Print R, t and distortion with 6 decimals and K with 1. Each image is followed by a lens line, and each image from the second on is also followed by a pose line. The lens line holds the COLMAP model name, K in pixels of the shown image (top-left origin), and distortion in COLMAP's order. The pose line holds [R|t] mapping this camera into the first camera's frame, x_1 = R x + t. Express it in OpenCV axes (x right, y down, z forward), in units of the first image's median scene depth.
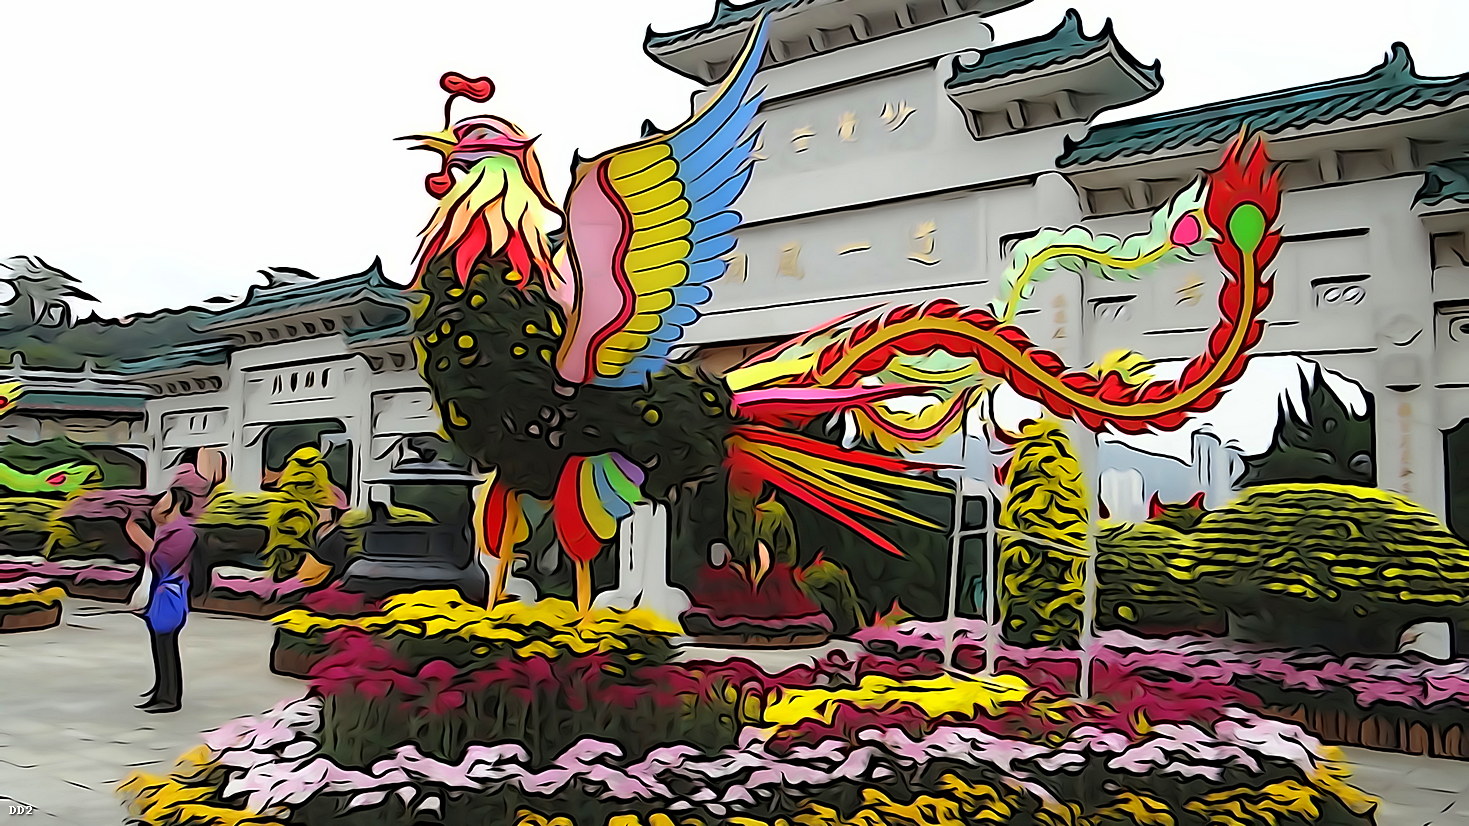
lens RADIAL K [[1281.1, 0, 734.5], [0, 1281.1, 413.0], [0, 0, 1]] dist [-0.002510, -0.006511]
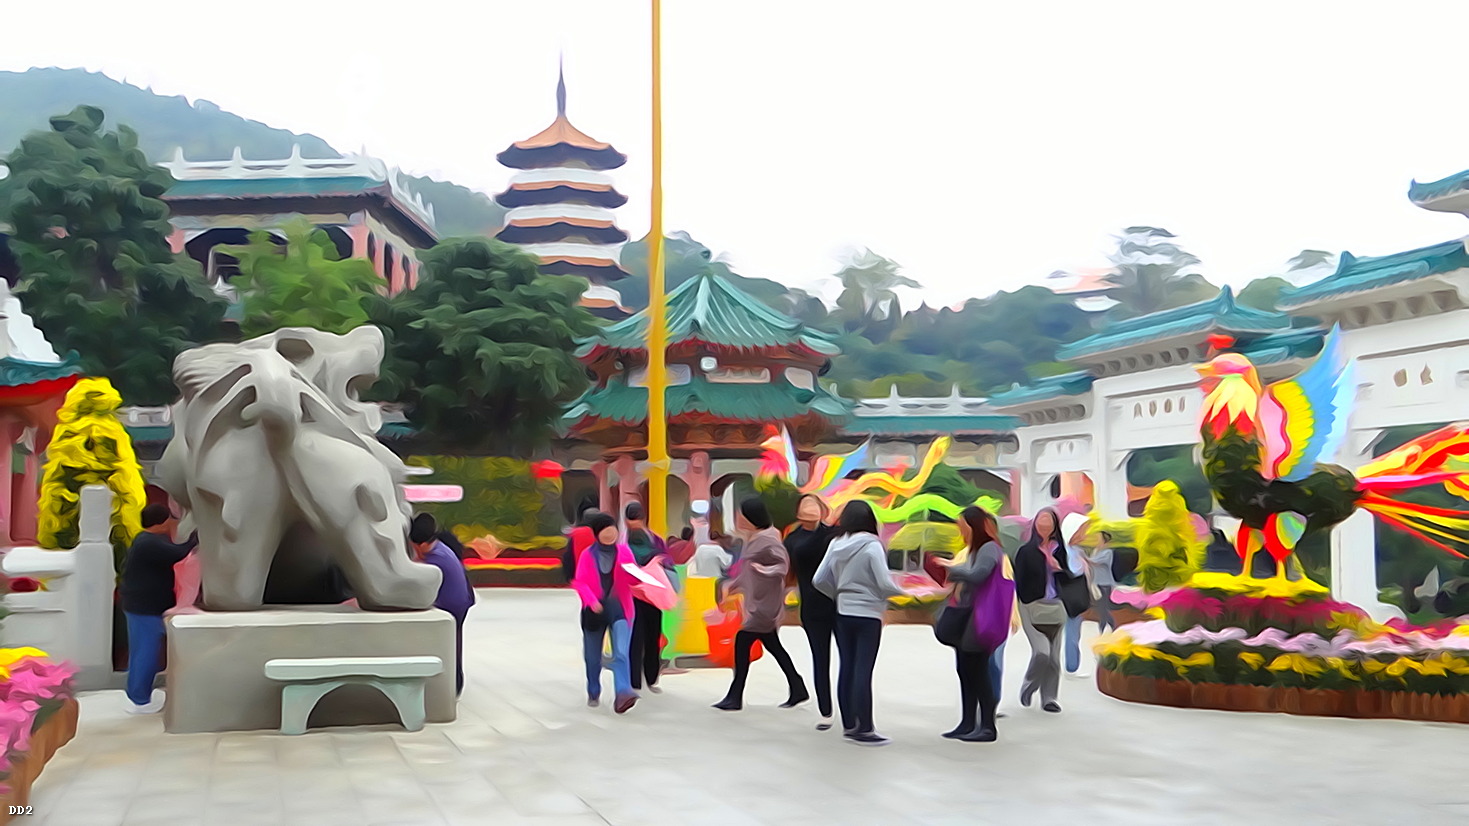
lens RADIAL K [[1707.7, 0, 734.5], [0, 1707.7, 413.0], [0, 0, 1]] dist [0.008684, 0.028578]
pose [[0.838526, -0.046808, -0.542847, 0.133552], [0.050831, 0.998678, -0.007595, -0.030604], [0.542485, -0.021225, 0.839797, -0.376158]]
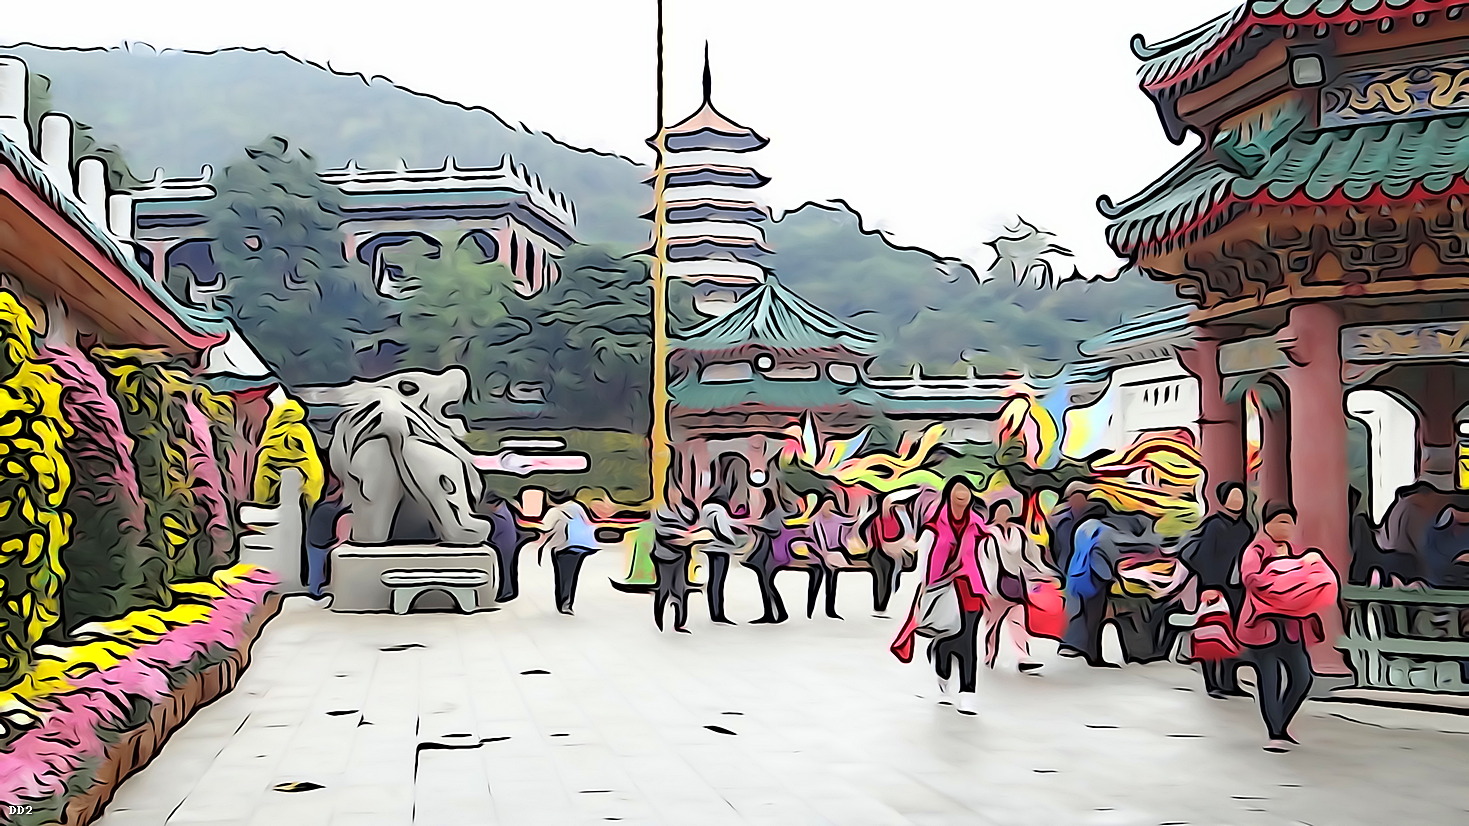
lens RADIAL K [[1707.7, 0, 734.5], [0, 1707.7, 413.0], [0, 0, 1]] dist [0.008684, 0.028578]
pose [[0.781421, -0.034348, -0.623058, 0.389791], [0.051008, 0.998658, 0.008919, -0.047141], [0.621916, -0.038750, 0.782125, -0.570746]]
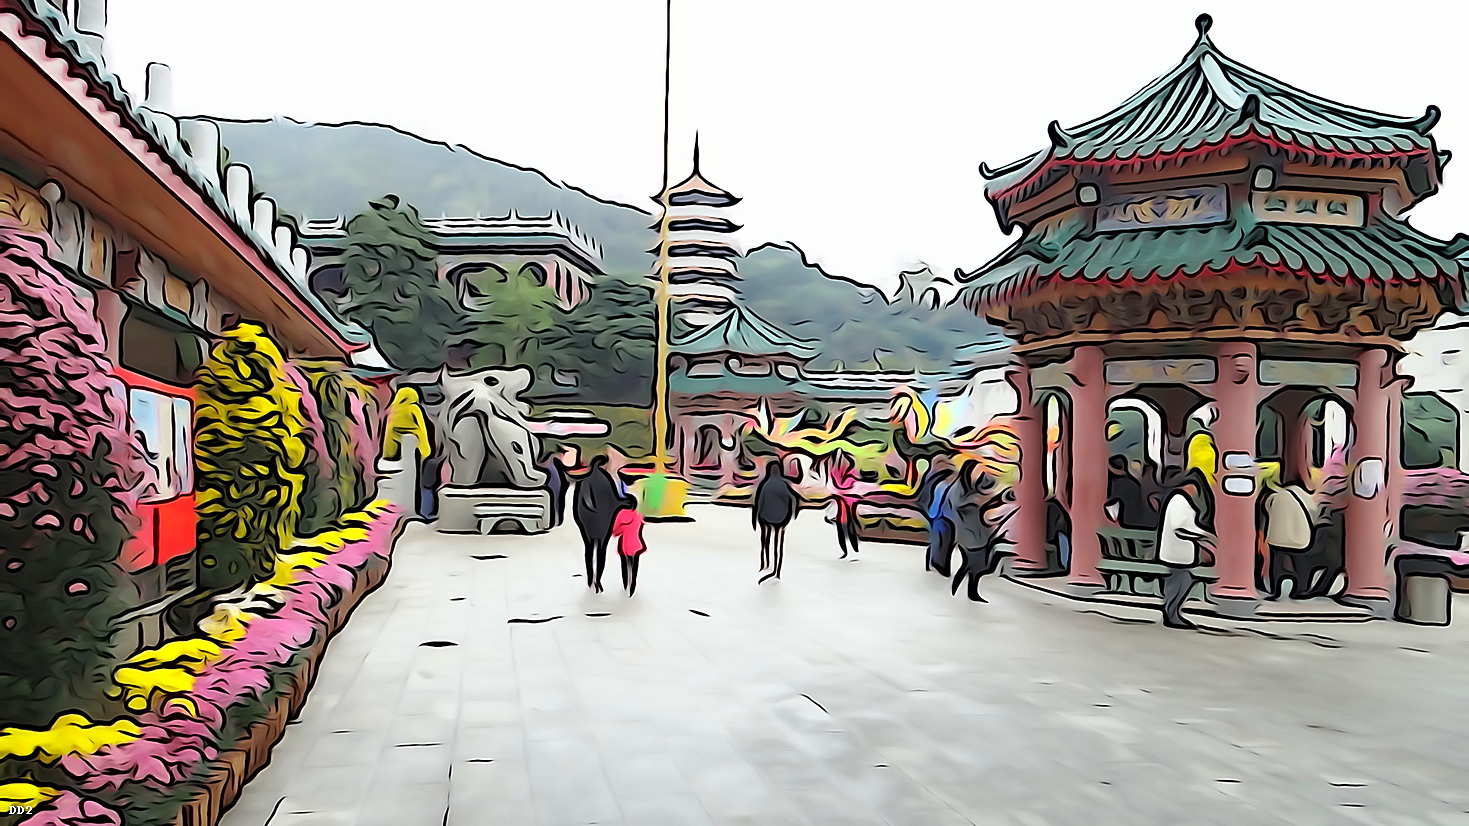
lens RADIAL K [[1221.6, 0, 734.5], [0, 1221.6, 413.0], [0, 0, 1]] dist [0.046049, -0.005210]
pose [[0.793417, -0.009368, -0.608607, 0.420319], [0.032384, 0.999115, 0.026839, -0.055127], [0.607817, -0.041004, 0.793018, -0.609577]]
